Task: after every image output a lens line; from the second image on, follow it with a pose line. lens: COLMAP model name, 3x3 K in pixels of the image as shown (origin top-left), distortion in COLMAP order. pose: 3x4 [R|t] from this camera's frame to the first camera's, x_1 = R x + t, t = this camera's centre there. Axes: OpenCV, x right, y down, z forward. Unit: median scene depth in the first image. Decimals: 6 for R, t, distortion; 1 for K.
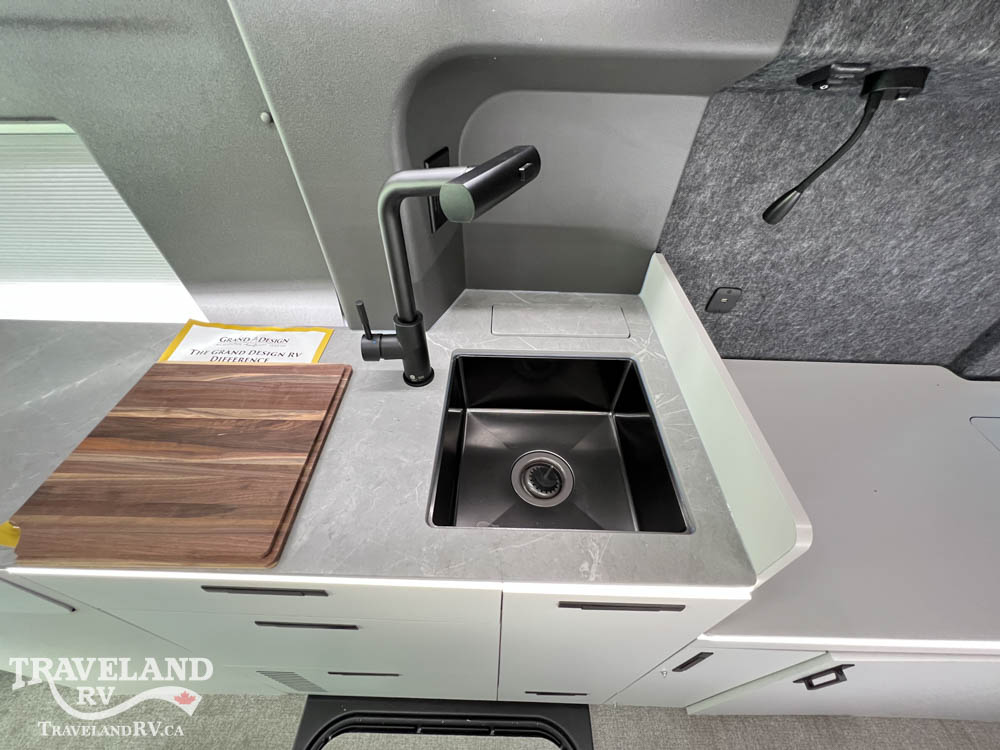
lens RADIAL K [[397.9, 0, 498.7], [0, 397.9, 373.0], [0, 0, 1]] dist [-0.001478, -0.000214]
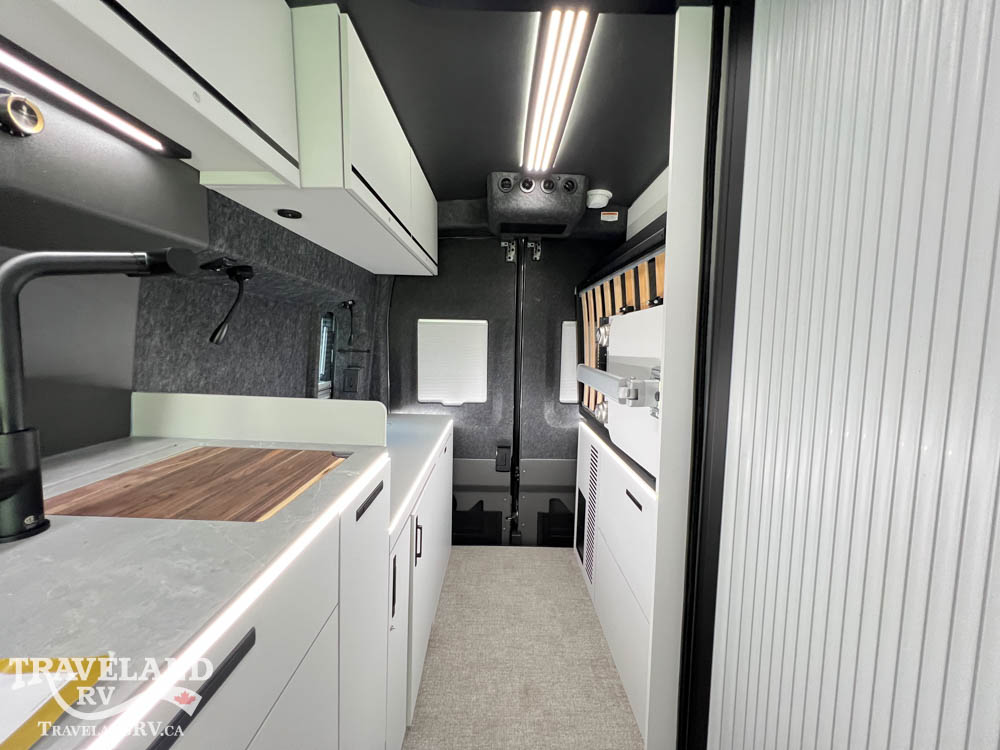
lens RADIAL K [[398.9, 0, 498.2], [0, 398.9, 373.7], [0, 0, 1]] dist [-0.001758, 0.000587]
pose [[-0.023691, -0.095444, 0.995153, -0.861938], [0.667514, 0.739519, 0.086818, 0.291464], [-0.744220, 0.666335, 0.046191, 0.152734]]
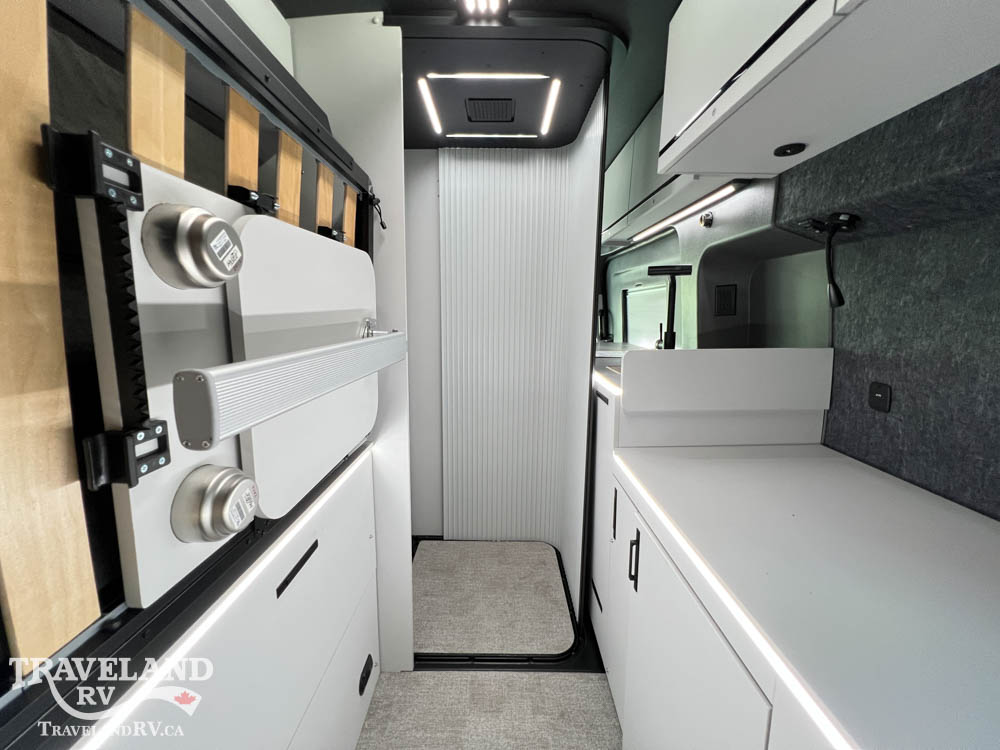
lens RADIAL K [[398.9, 0, 498.2], [0, 398.9, 373.7], [0, 0, 1]] dist [-0.001758, 0.000587]
pose [[0.012218, 0.146502, -0.989135, 2.009802], [-0.687747, 0.719299, 0.098041, 0.482364], [0.725847, 0.679077, 0.109545, 0.077133]]
